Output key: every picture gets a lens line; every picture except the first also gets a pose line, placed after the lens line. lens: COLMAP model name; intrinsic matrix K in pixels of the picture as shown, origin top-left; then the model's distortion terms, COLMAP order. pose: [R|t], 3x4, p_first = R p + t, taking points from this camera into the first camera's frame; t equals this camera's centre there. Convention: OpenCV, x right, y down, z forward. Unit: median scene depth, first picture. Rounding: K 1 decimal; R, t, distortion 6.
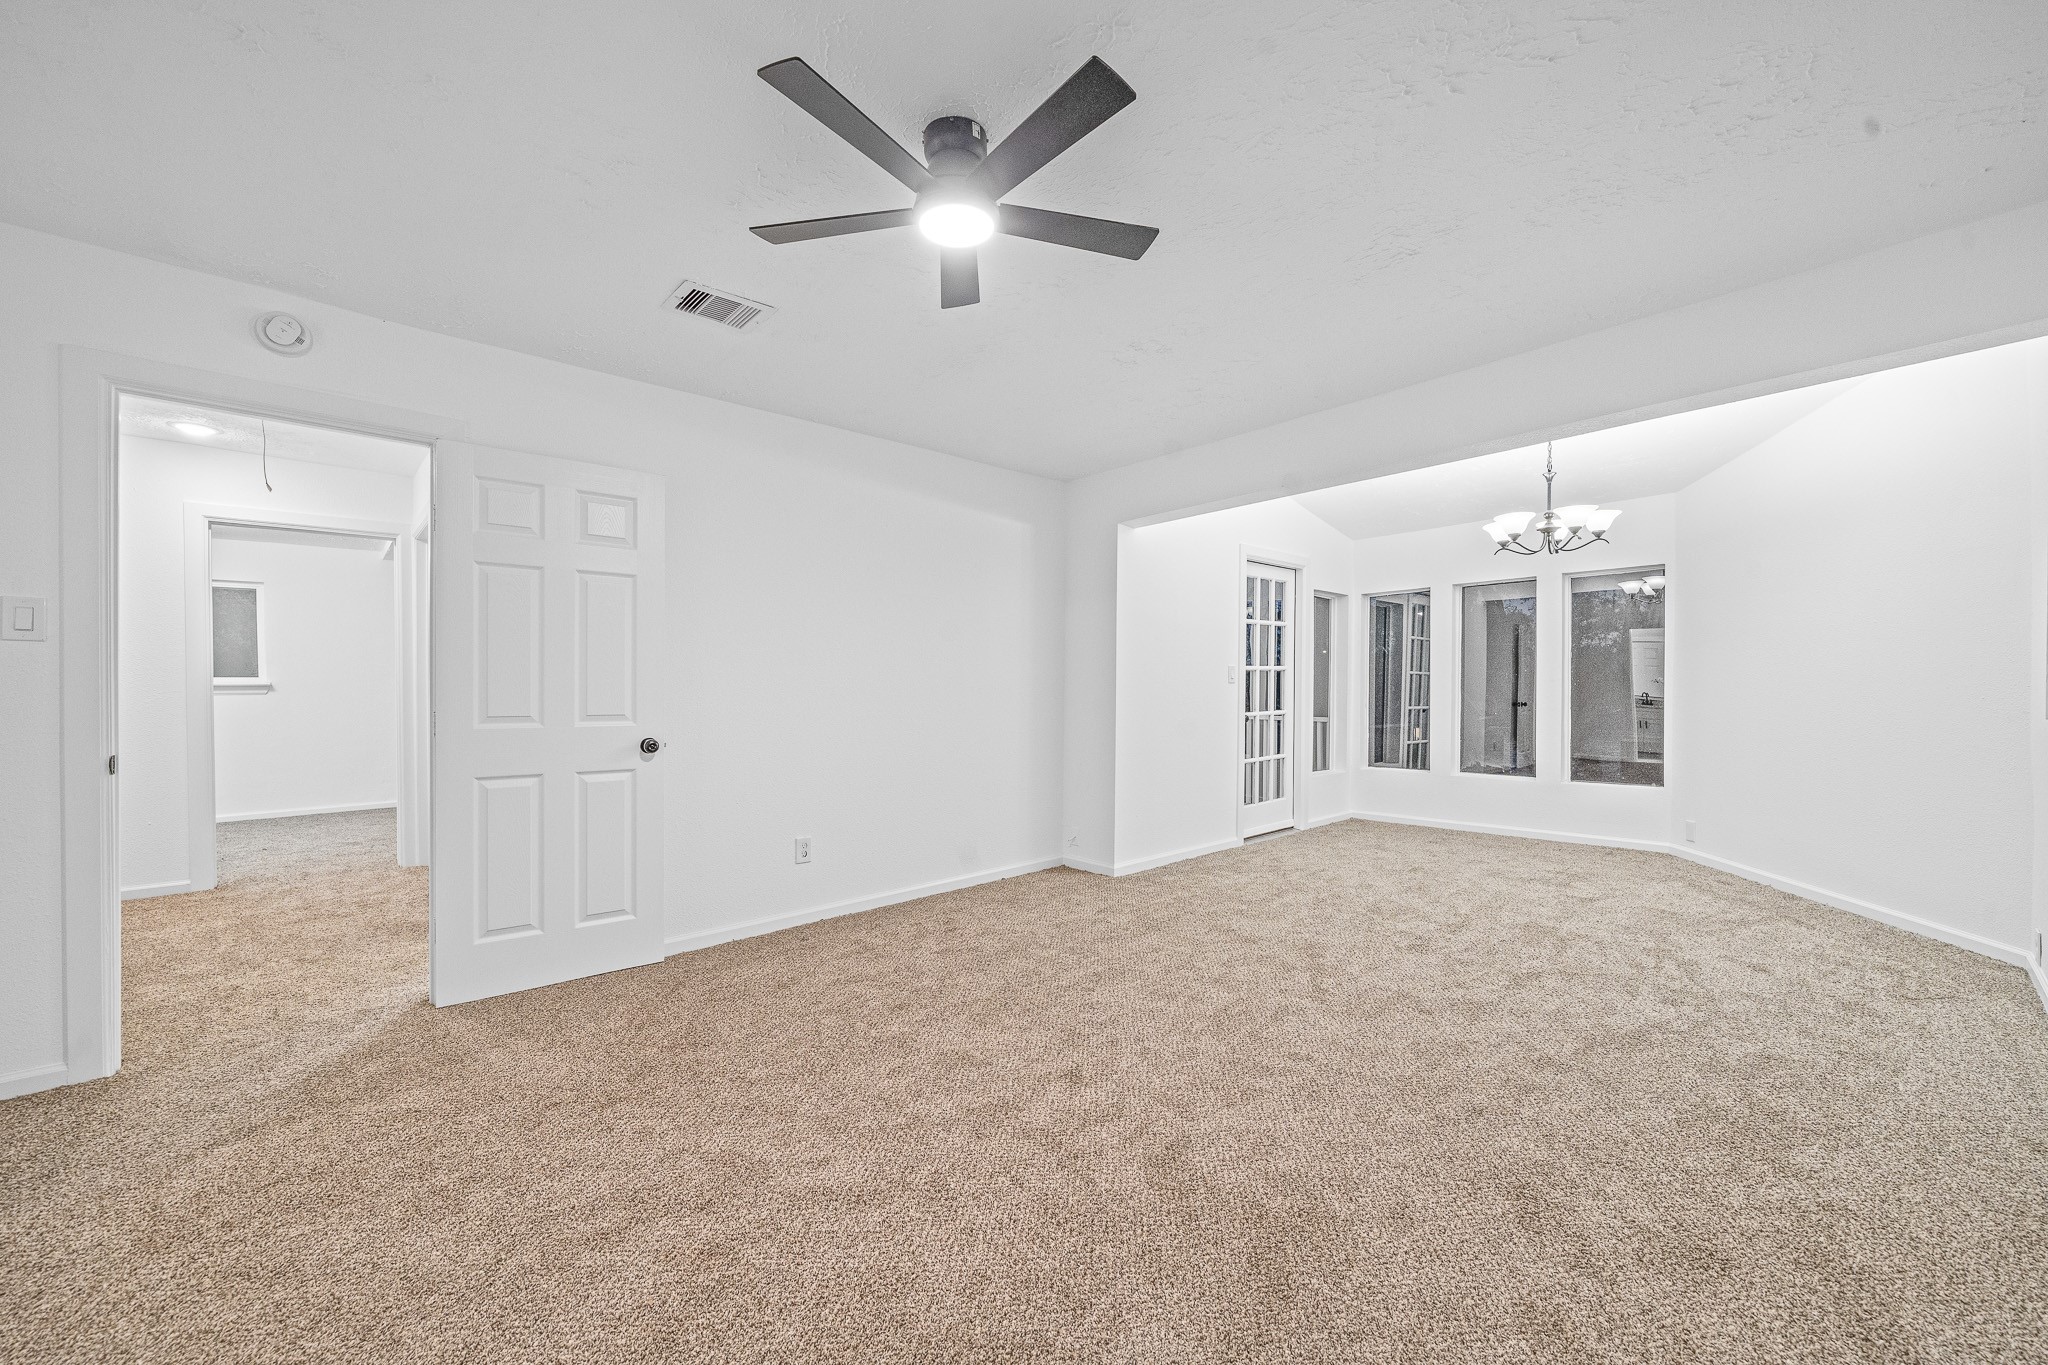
lens RADIAL K [[789.5, 0, 1021.0], [0, 789.5, 683.3], [0, 0, 1]] dist [-0.002208, -0.000803]
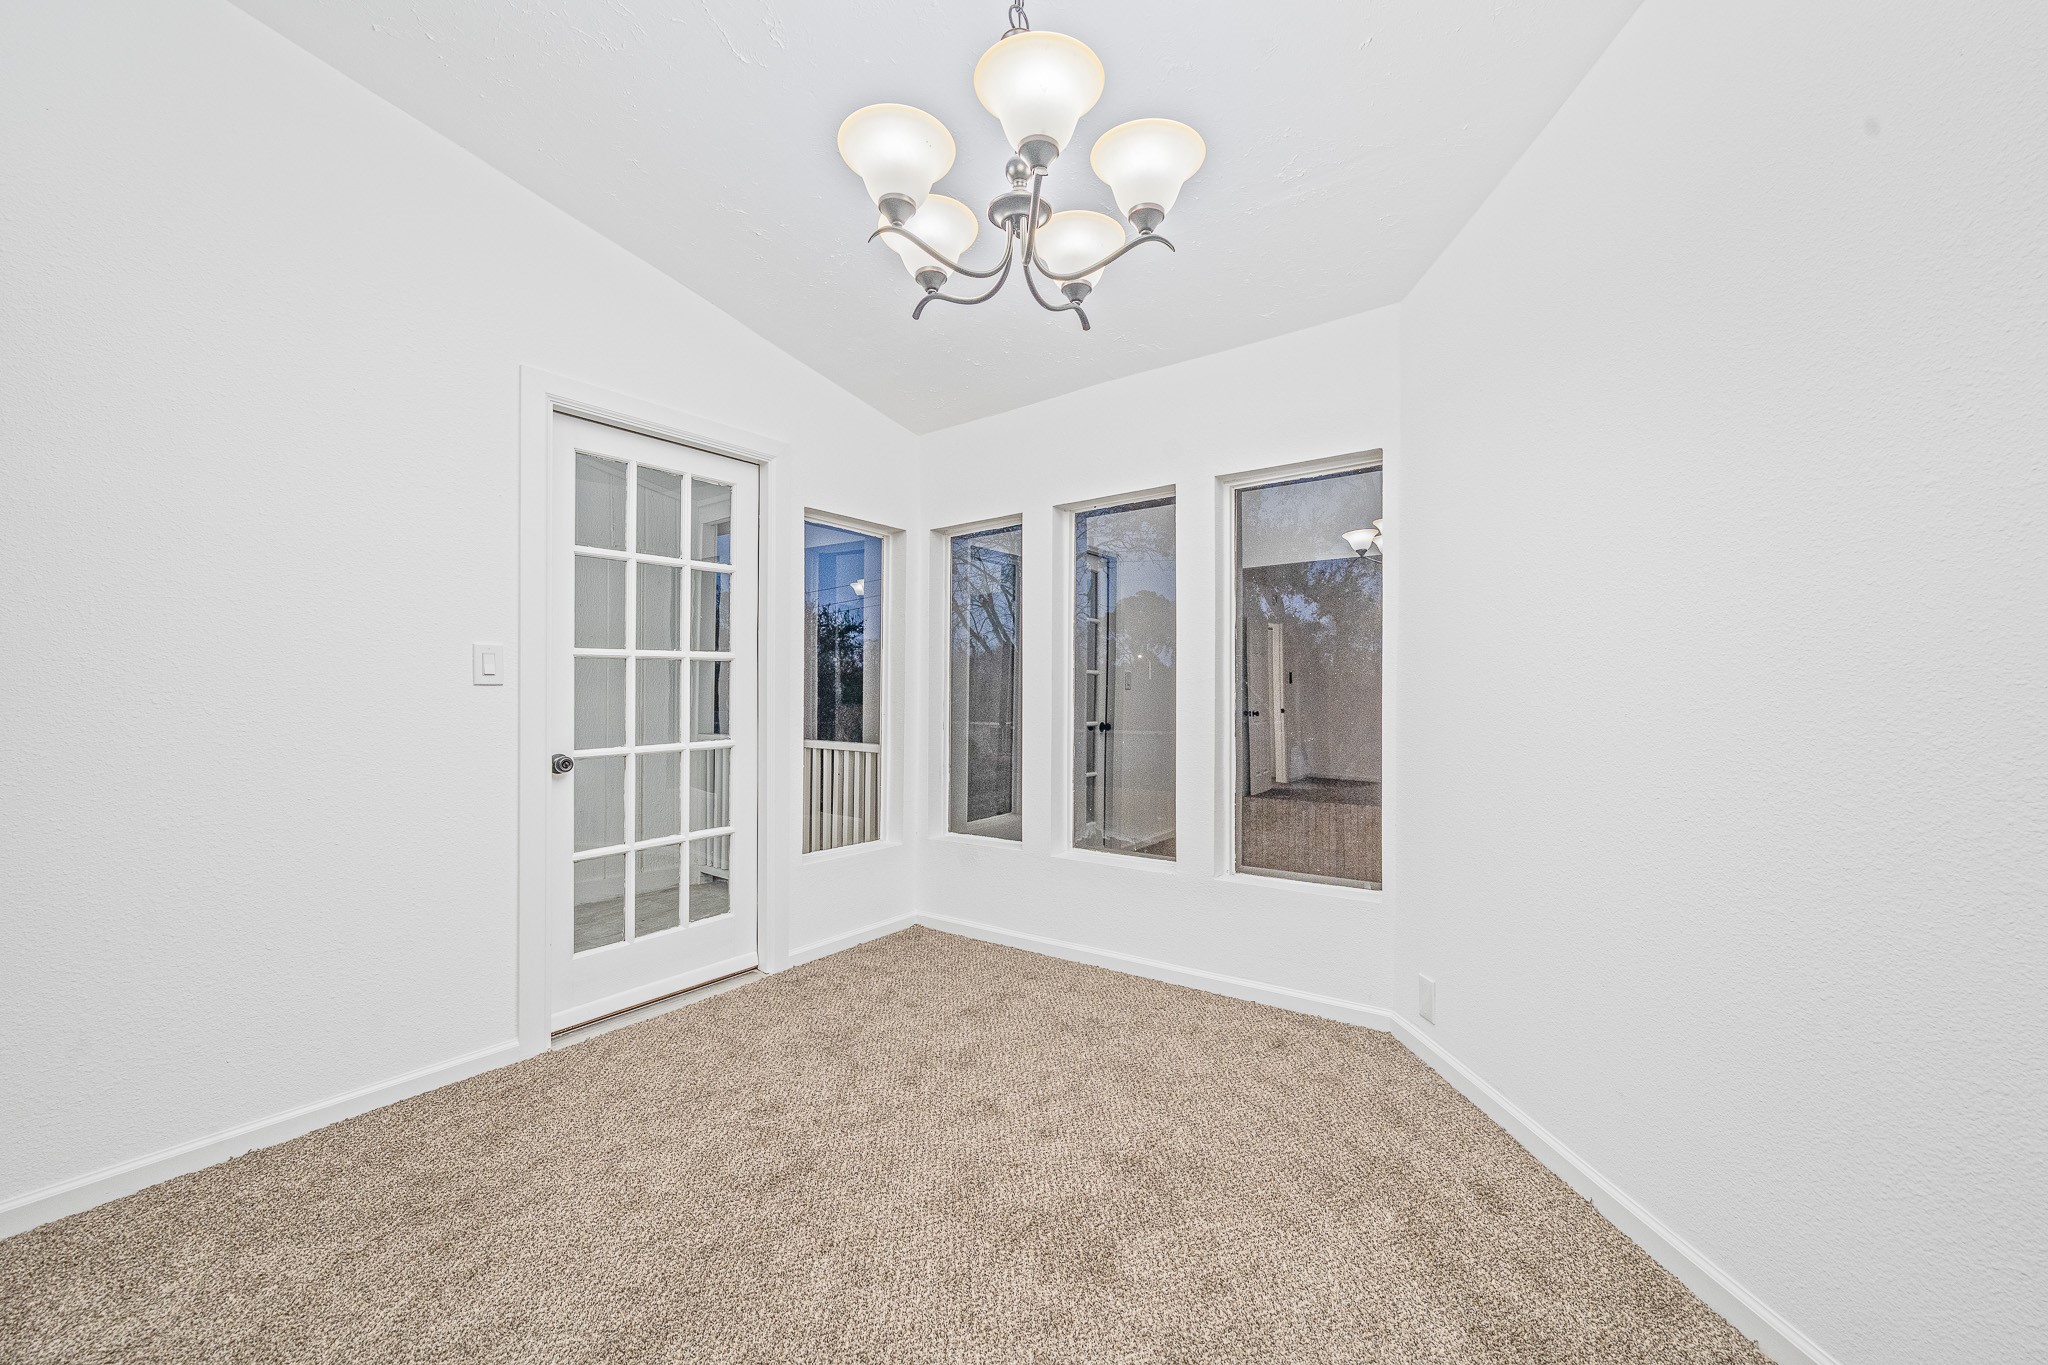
lens RADIAL K [[789.5, 0, 1024.2], [0, 789.5, 678.3], [0, 0, 1]] dist [-0.002208, -0.000803]
pose [[0.979555, 0.000810, 0.201176, 0.441069], [0.001342, 0.999943, -0.010559, 0.000685], [-0.201173, 0.010613, 0.979498, 0.496483]]
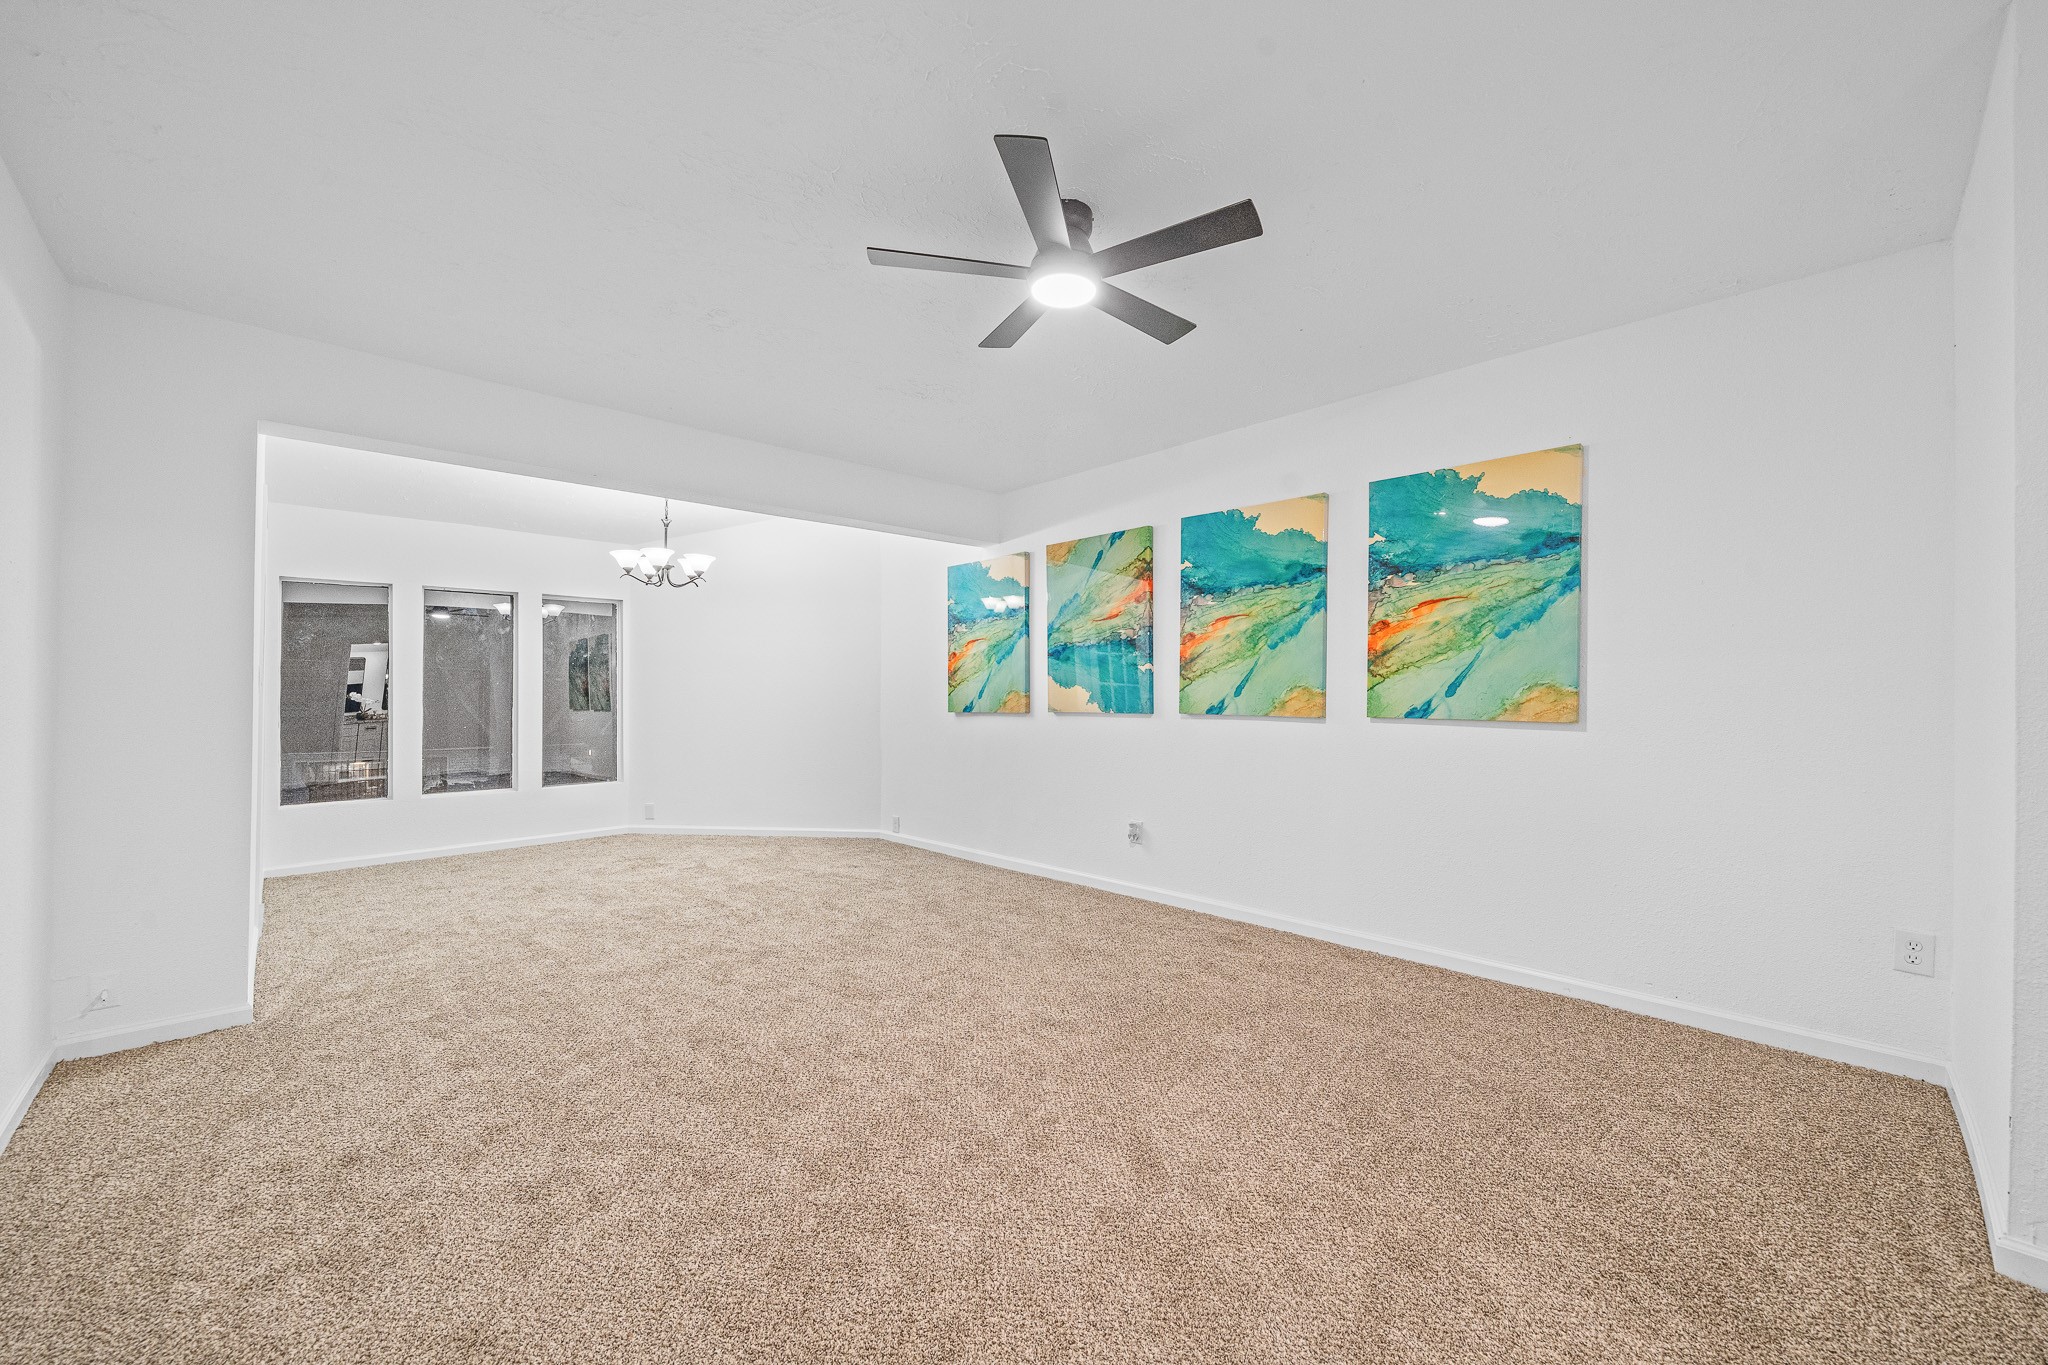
lens RADIAL K [[789.5, 0, 1014.5], [0, 789.5, 696.9], [0, 0, 1]] dist [-0.002208, -0.000803]
pose [[-0.004310, -0.001512, 0.999990, -0.381004], [0.009984, 0.999949, 0.001555, 0.003862], [-0.999941, 0.009991, -0.004294, 0.343775]]
